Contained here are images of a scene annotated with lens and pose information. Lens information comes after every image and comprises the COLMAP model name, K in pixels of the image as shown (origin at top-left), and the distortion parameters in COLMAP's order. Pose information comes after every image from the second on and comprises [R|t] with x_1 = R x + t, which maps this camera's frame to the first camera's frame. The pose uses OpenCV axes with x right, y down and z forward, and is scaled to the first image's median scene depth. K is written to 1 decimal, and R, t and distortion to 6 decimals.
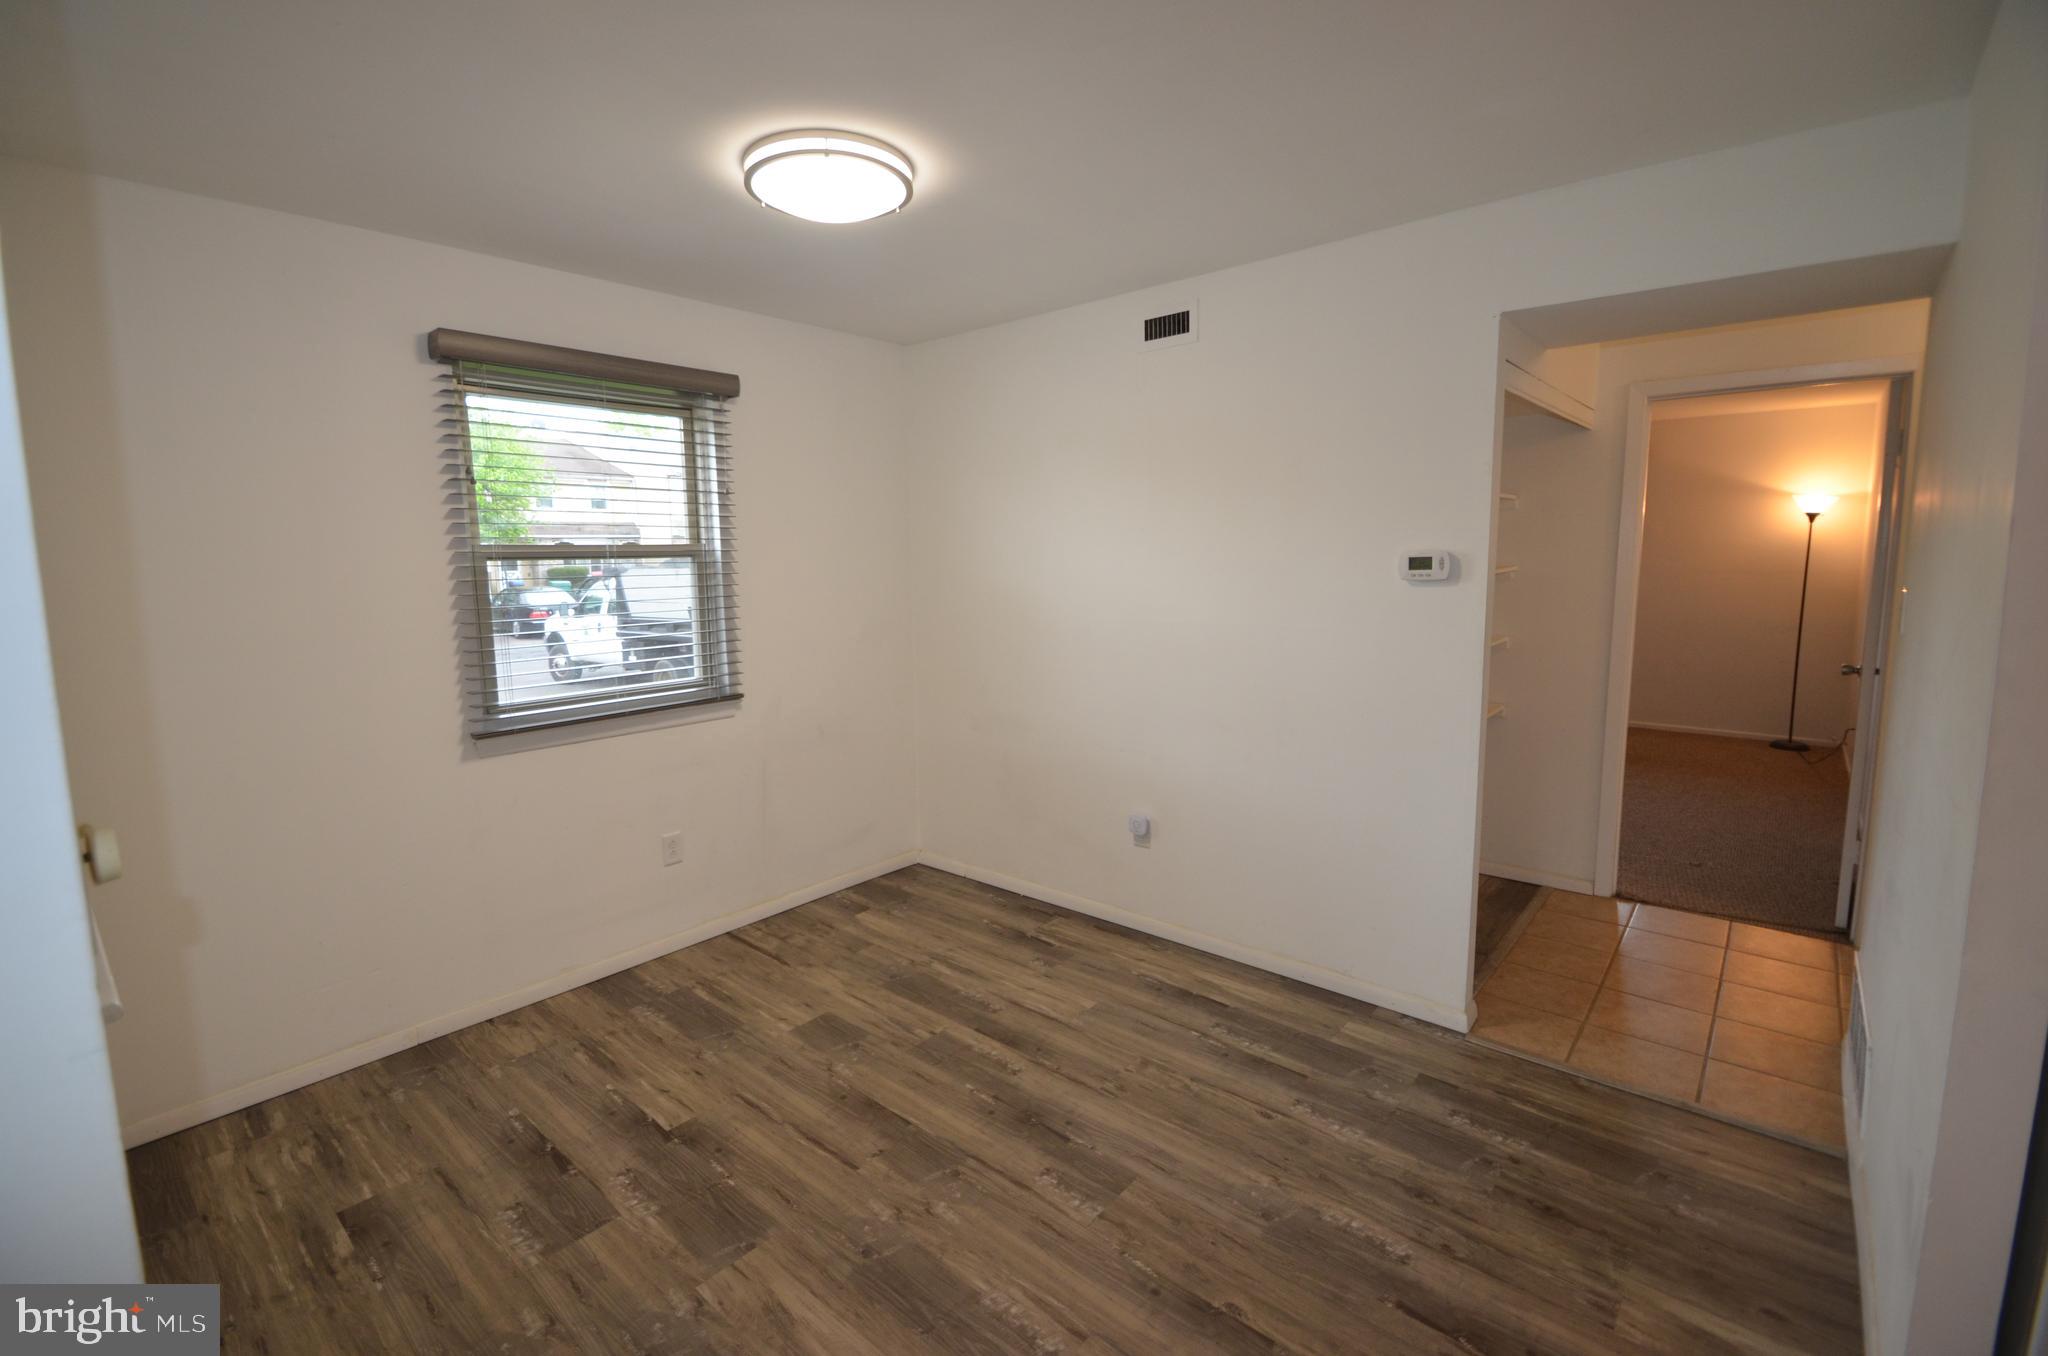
lens RADIAL K [[895.4, 0, 998.9], [0, 895.4, 660.7], [0, 0, 1]] dist [0.018426, -0.019577]
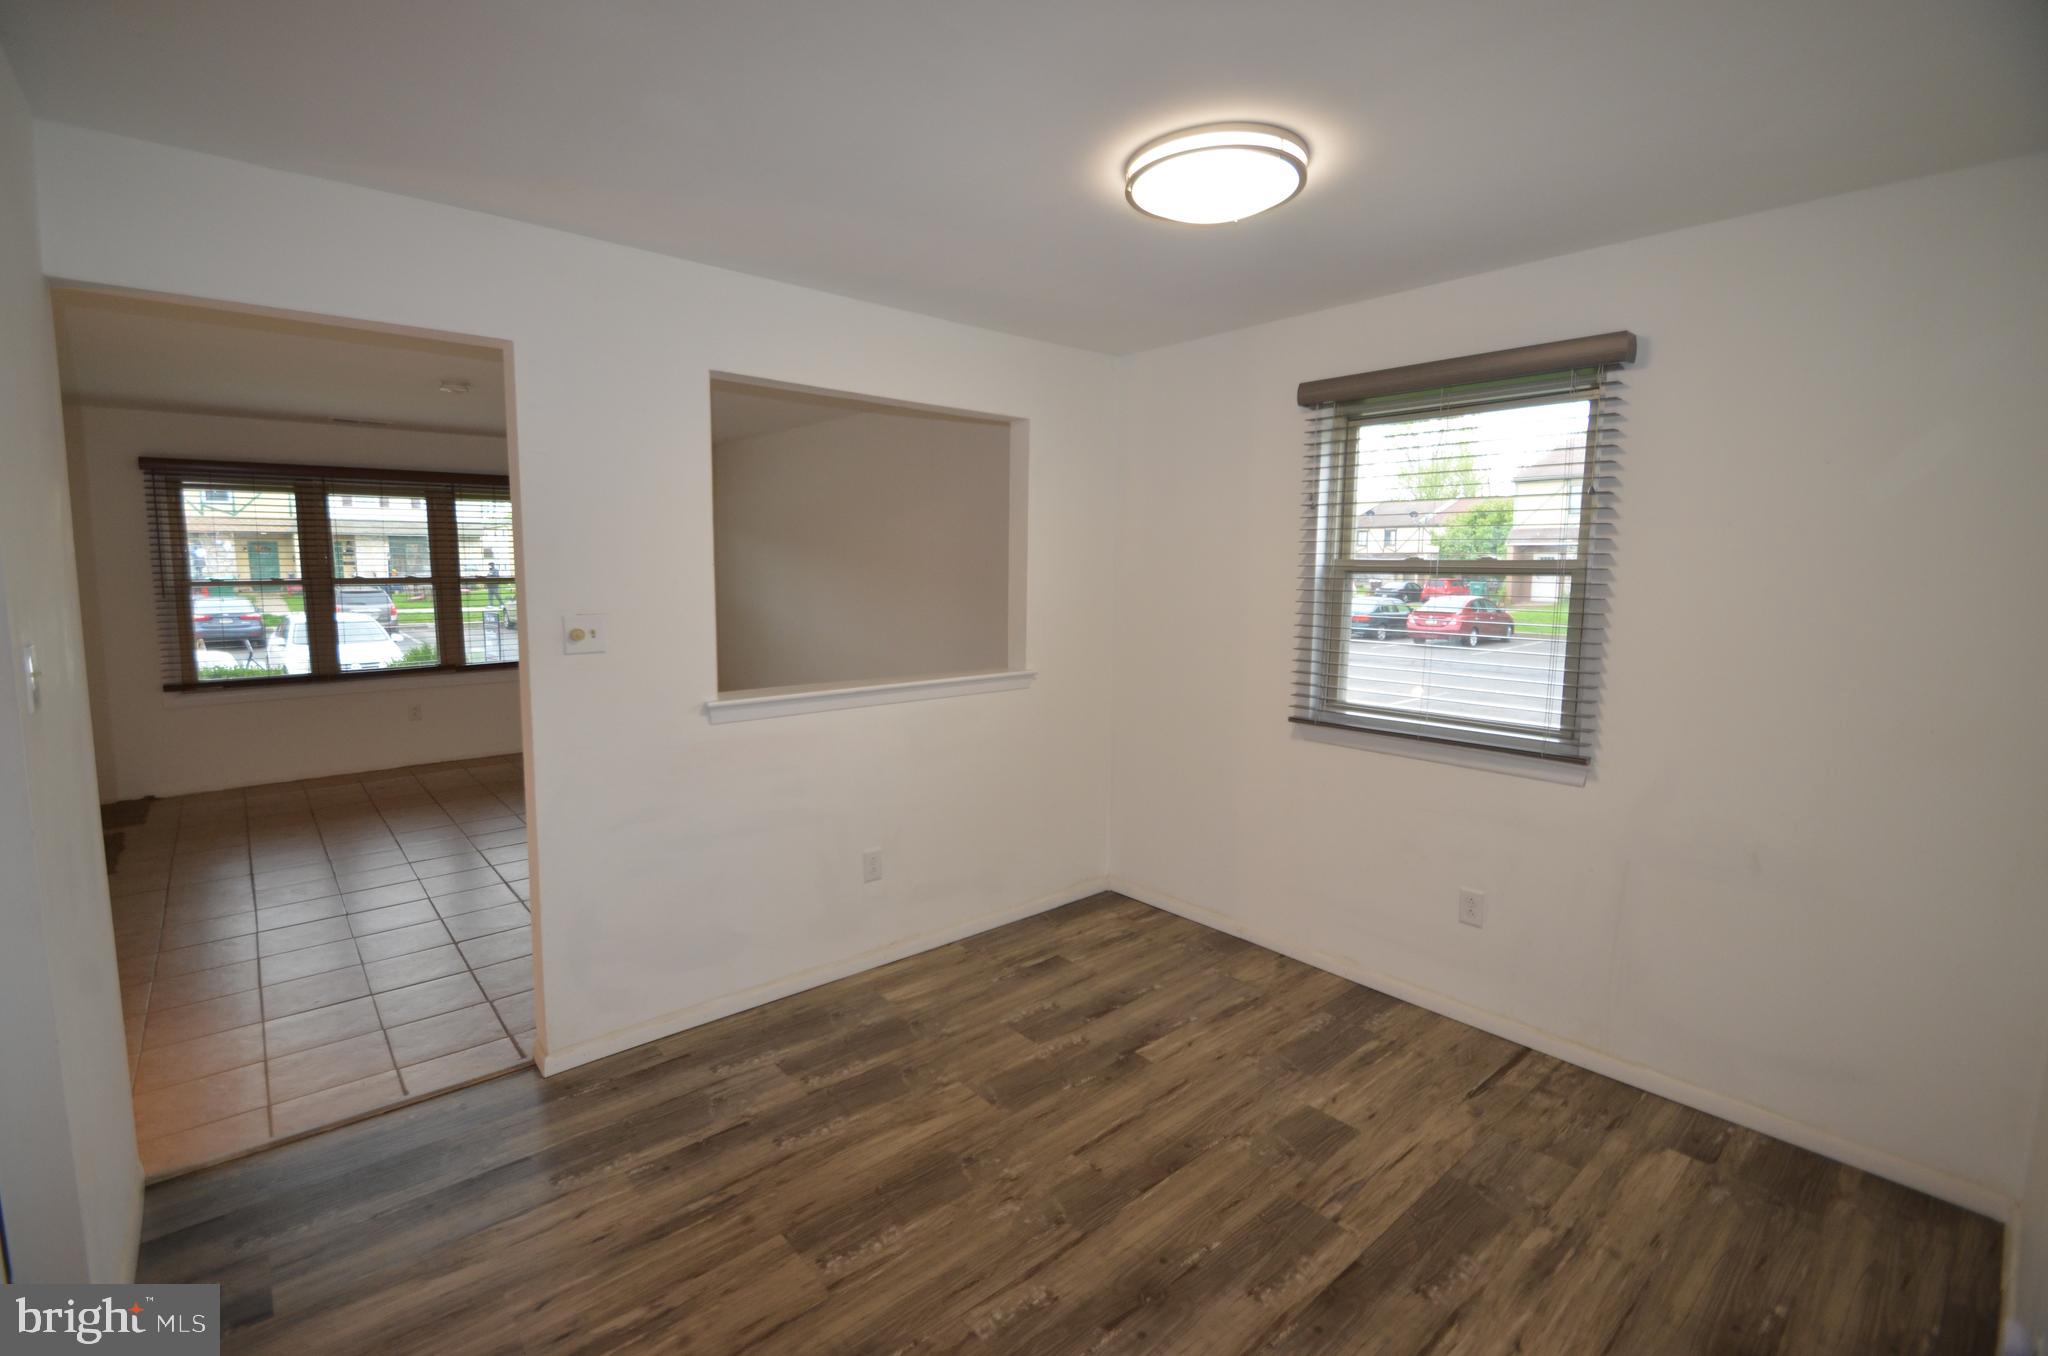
lens RADIAL K [[895.4, 0, 998.9], [0, 895.4, 660.7], [0, 0, 1]] dist [0.018426, -0.019577]
pose [[-0.138776, 0.119995, -0.983027, 0.686569], [-0.124730, 0.982610, 0.137552, -0.116279], [0.982438, 0.141702, -0.121395, 0.799391]]
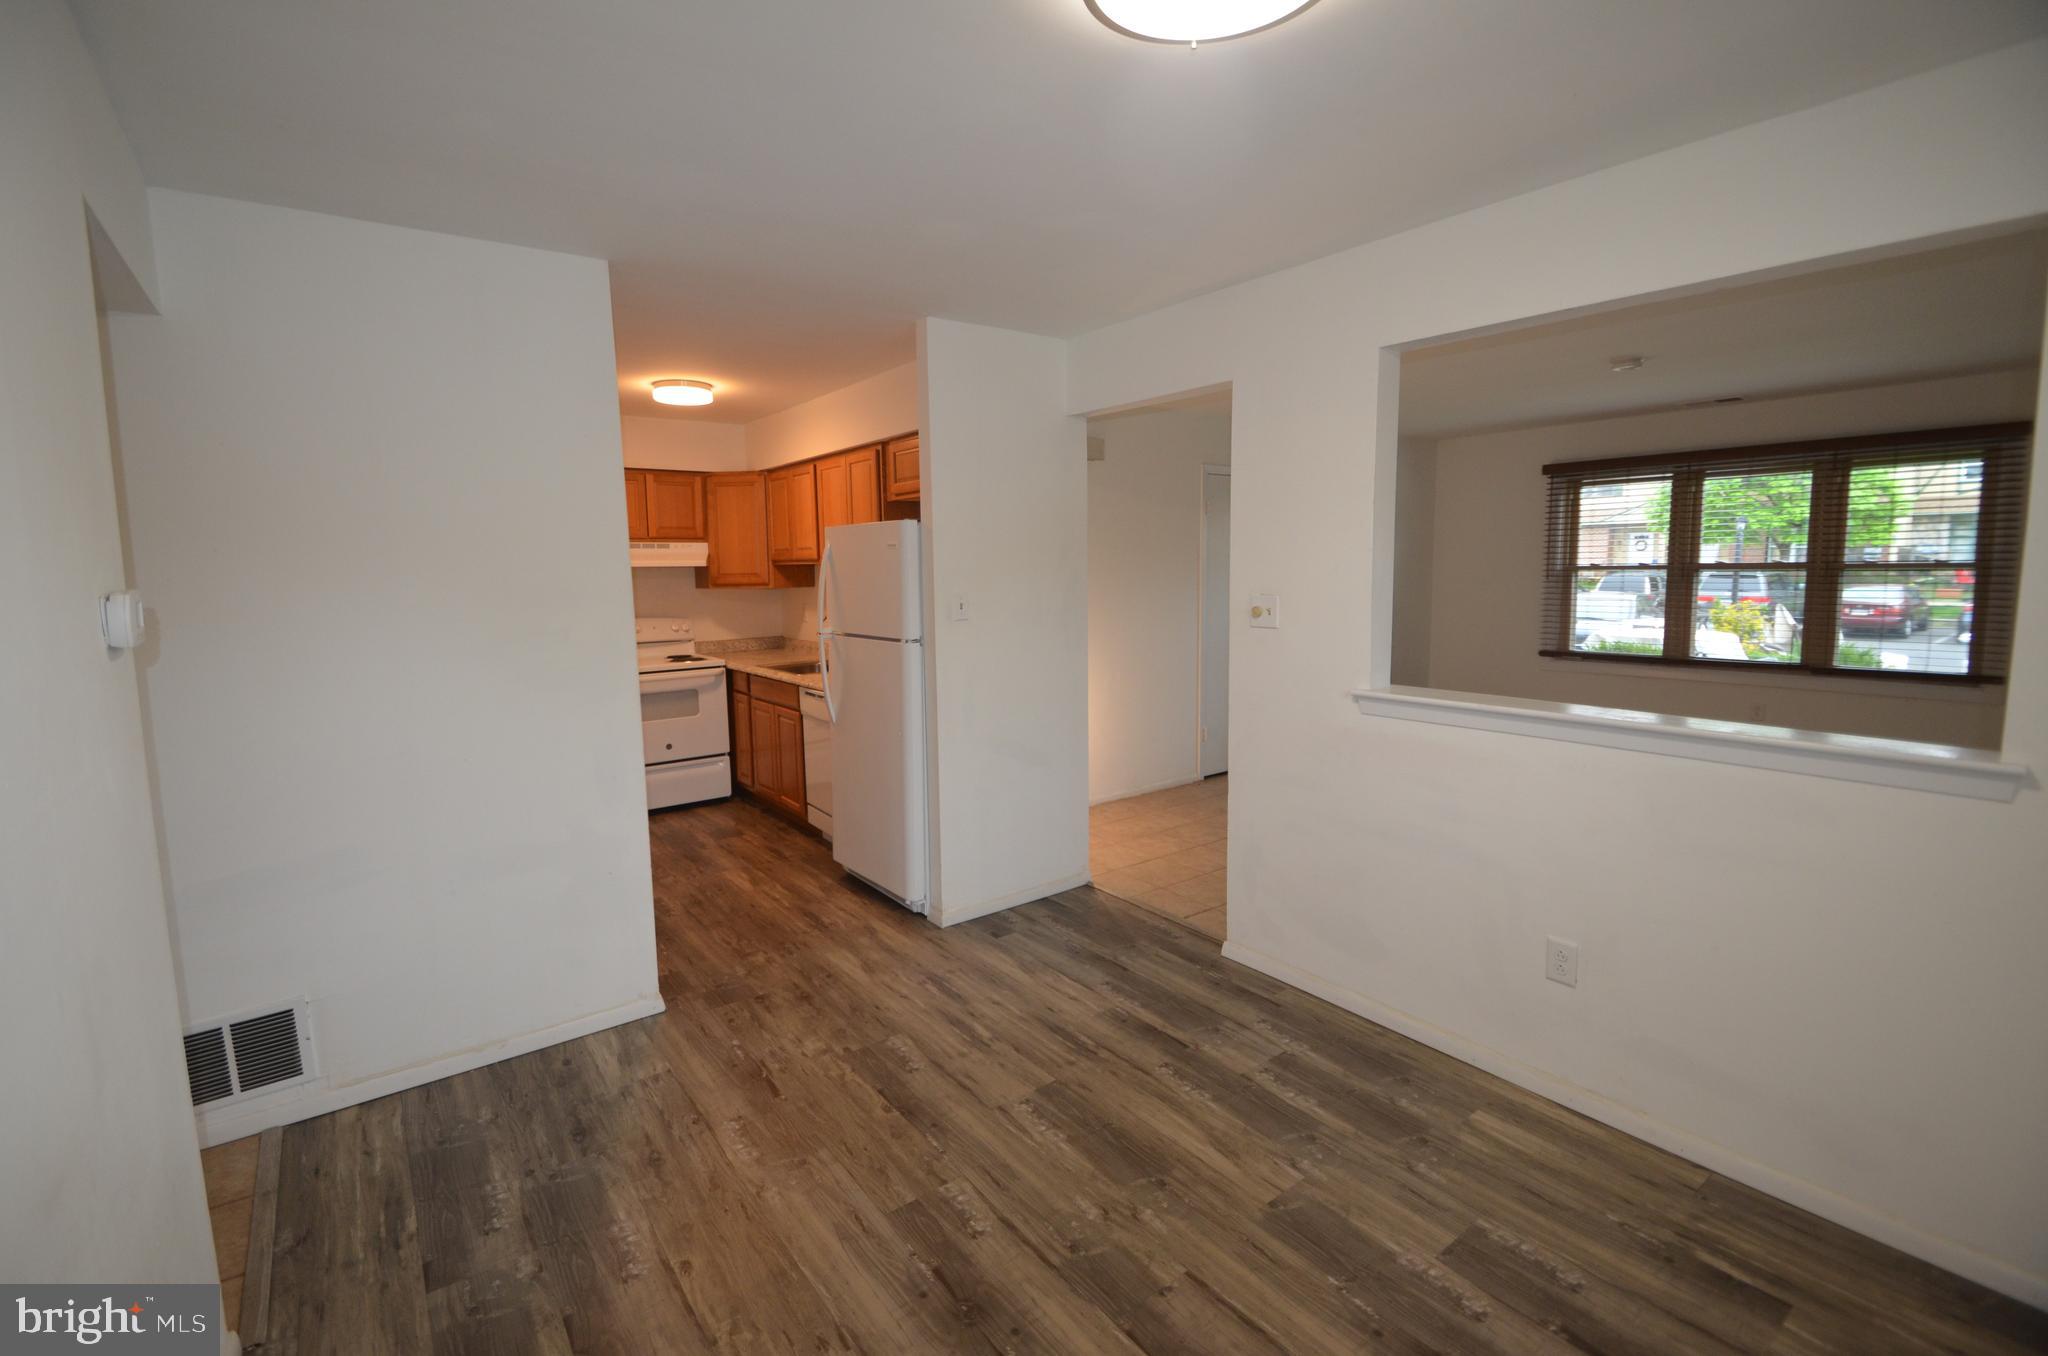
lens RADIAL K [[895.4, 0, 998.9], [0, 895.4, 660.7], [0, 0, 1]] dist [0.018426, -0.019577]
pose [[-0.976895, 0.007839, 0.213578, -0.141983], [0.057190, 0.972472, 0.225892, -0.175412], [-0.205928, 0.232887, -0.950451, 1.433720]]
